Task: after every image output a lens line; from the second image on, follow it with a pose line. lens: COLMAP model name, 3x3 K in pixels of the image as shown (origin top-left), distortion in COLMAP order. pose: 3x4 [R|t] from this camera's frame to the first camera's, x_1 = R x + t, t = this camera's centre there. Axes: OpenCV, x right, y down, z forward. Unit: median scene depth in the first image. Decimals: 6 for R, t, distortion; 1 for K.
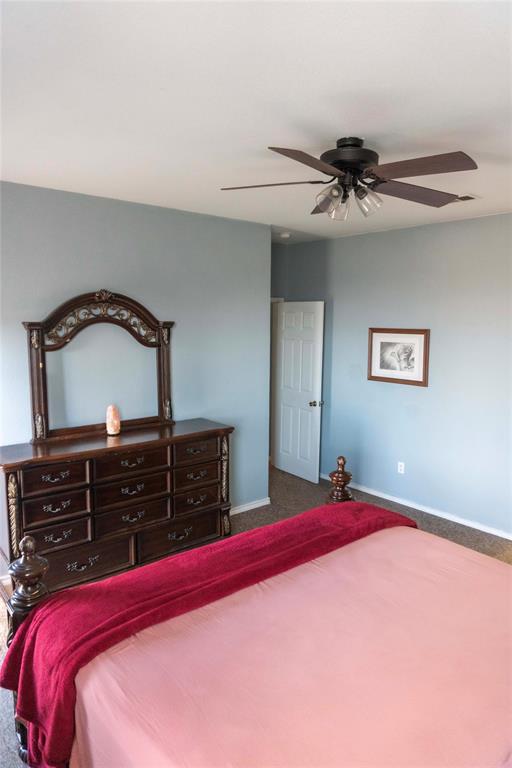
lens RADIAL K [[509.8, 0, 256.0], [0, 509.8, 384.0], [0, 0, 1]] dist [-0.019592, -0.000521]
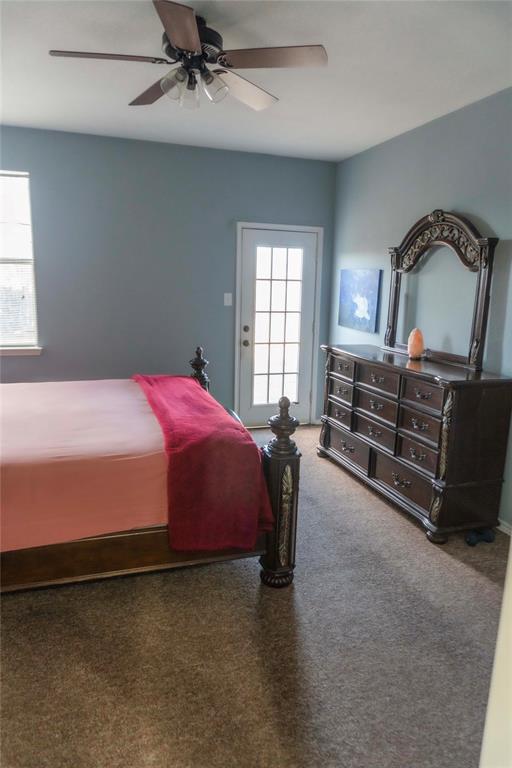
lens RADIAL K [[509.8, 0, 256.0], [0, 509.8, 384.0], [0, 0, 1]] dist [-0.019592, -0.000521]
pose [[-0.351895, 0.167774, -0.920881, 0.747678], [-0.133532, 0.964746, 0.226792, -0.038283], [0.926466, 0.202774, -0.317086, 1.040642]]
